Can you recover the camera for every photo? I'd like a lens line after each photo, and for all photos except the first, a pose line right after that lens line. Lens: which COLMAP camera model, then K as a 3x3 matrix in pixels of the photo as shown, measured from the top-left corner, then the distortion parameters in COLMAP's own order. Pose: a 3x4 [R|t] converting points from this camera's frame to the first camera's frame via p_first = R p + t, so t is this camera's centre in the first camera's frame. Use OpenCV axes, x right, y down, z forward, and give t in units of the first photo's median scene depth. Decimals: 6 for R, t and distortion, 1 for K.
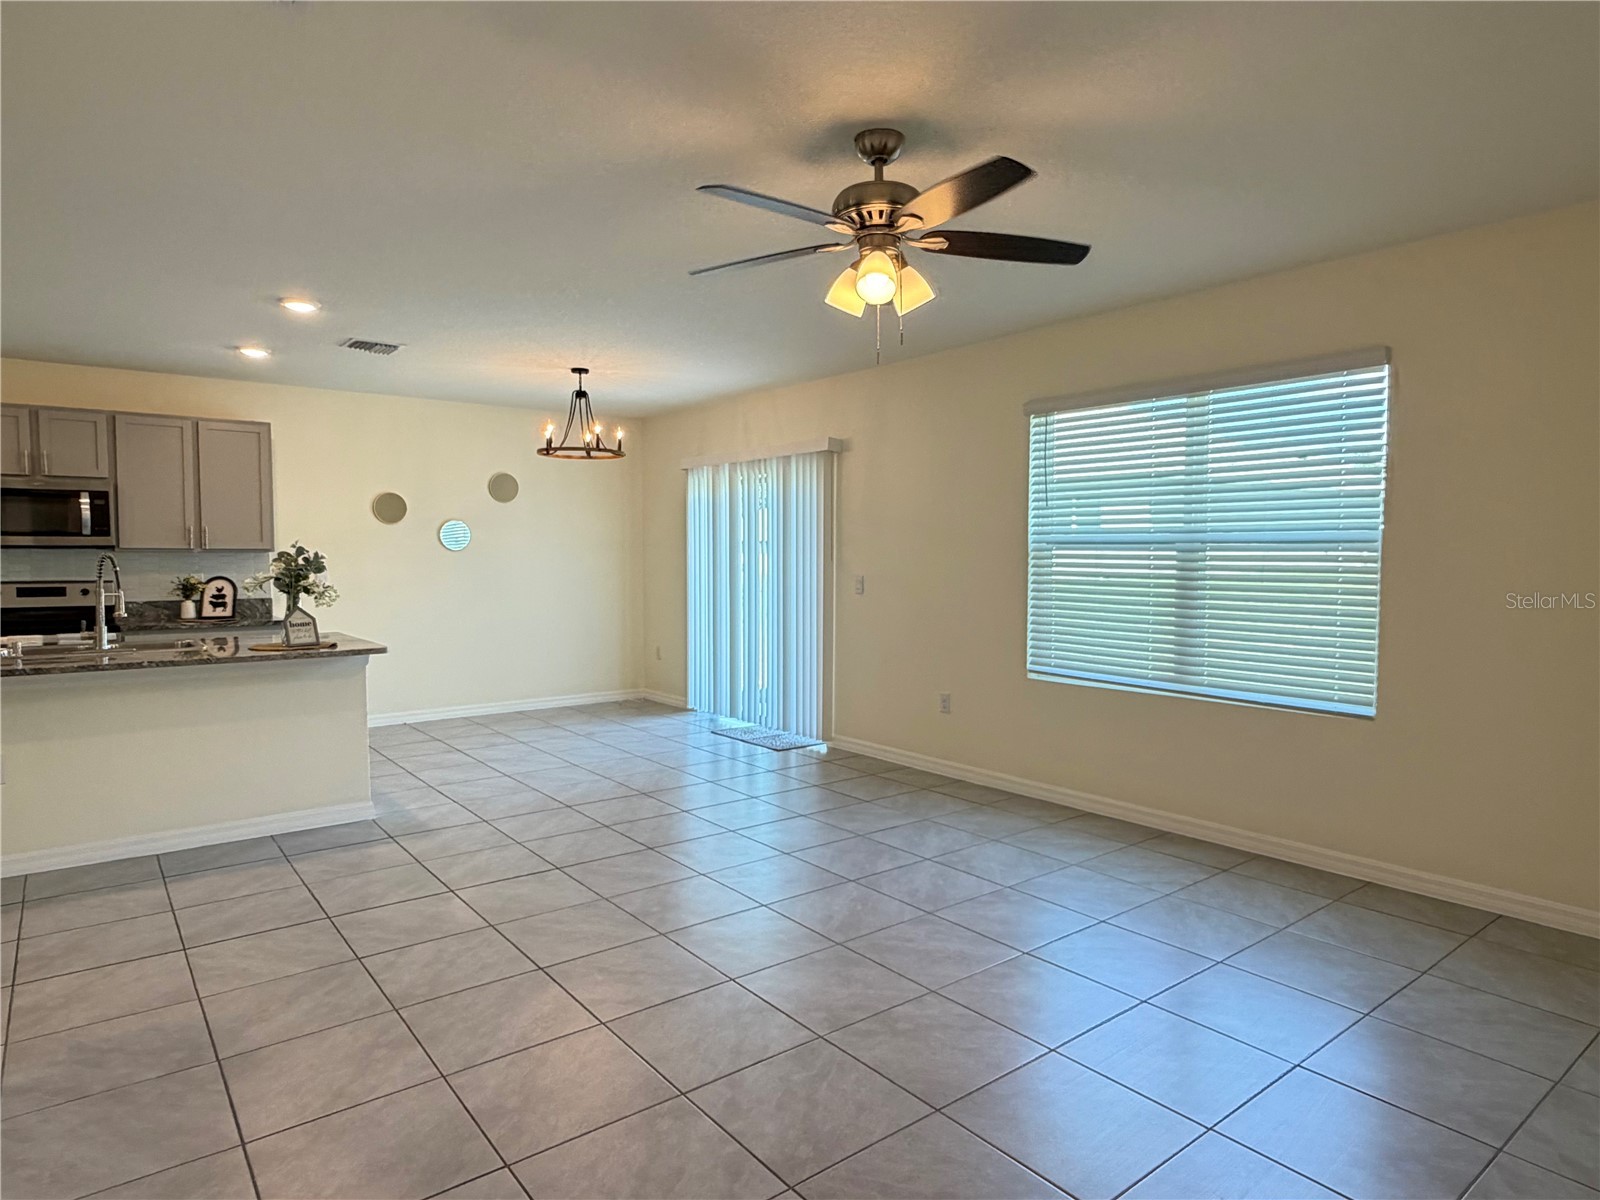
lens RADIAL K [[941.7, 0, 803.0], [0, 941.7, 594.4], [0, 0, 1]] dist [0.000346, -0.000254]
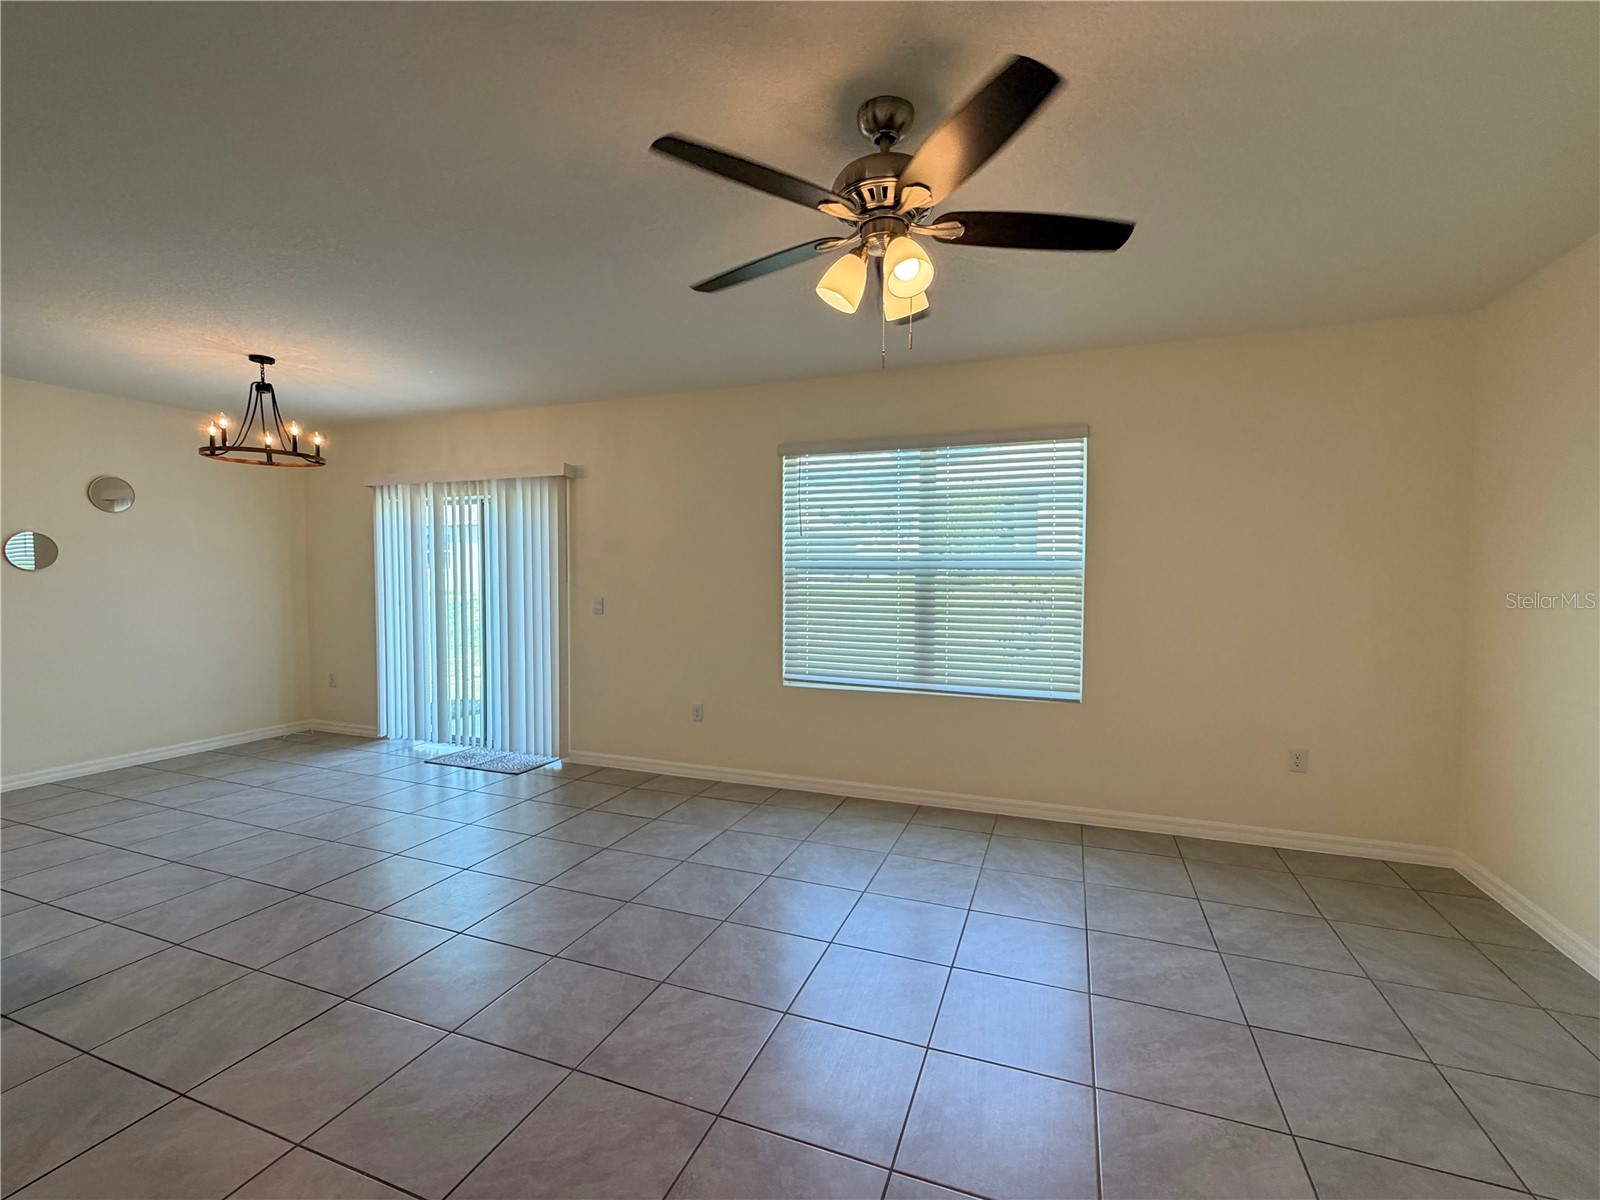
lens RADIAL K [[699.4, 0, 800.0], [0, 699.4, 600.0], [0, 0, 1]] dist [-0.001754, -0.000105]
pose [[0.856550, -0.016914, 0.515786, -0.156087], [0.019381, 0.999812, 0.000601, -0.013209], [-0.515699, 0.009482, 0.856717, 0.224867]]
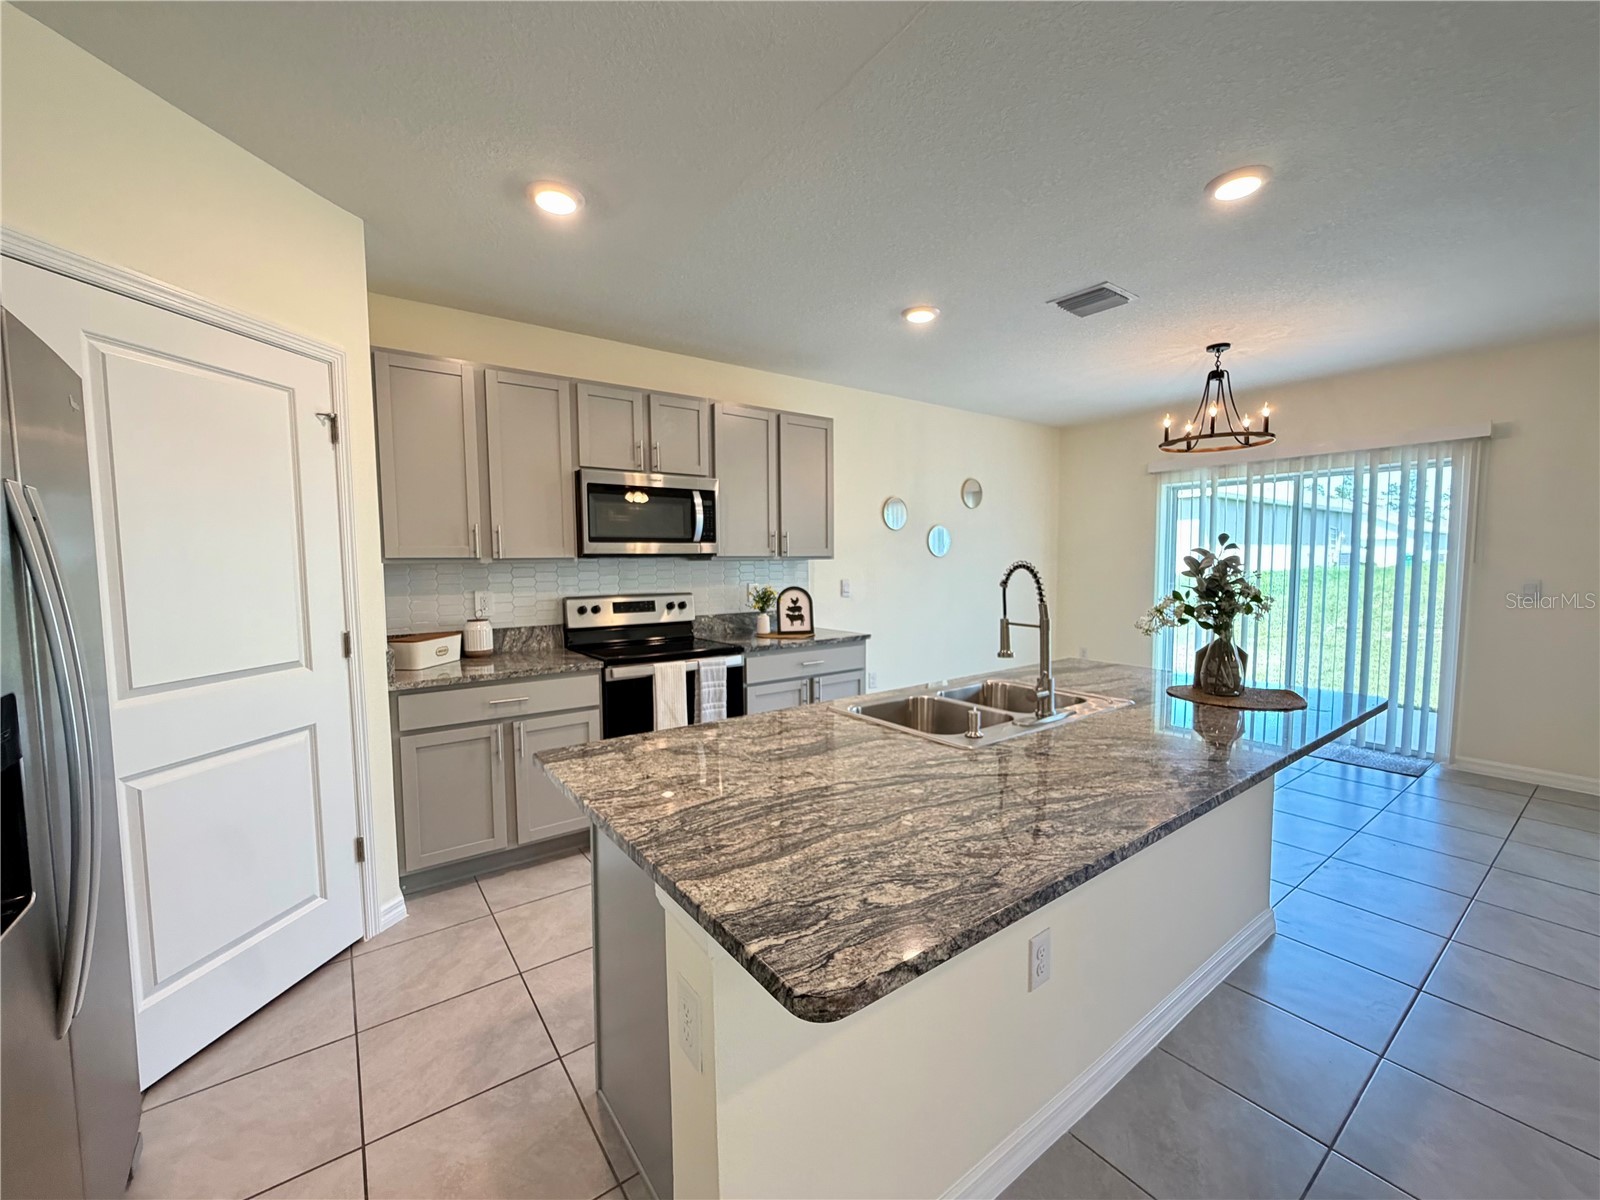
lens RADIAL K [[637.3, 0, 800.0], [0, 637.3, 600.0], [0, 0, 1]] dist [-0.000460, -0.000142]
pose [[0.999466, -0.008585, -0.031527, -0.628569], [0.009117, 0.999818, 0.016768, -0.017363], [0.031378, -0.017046, 0.999362, 0.407690]]
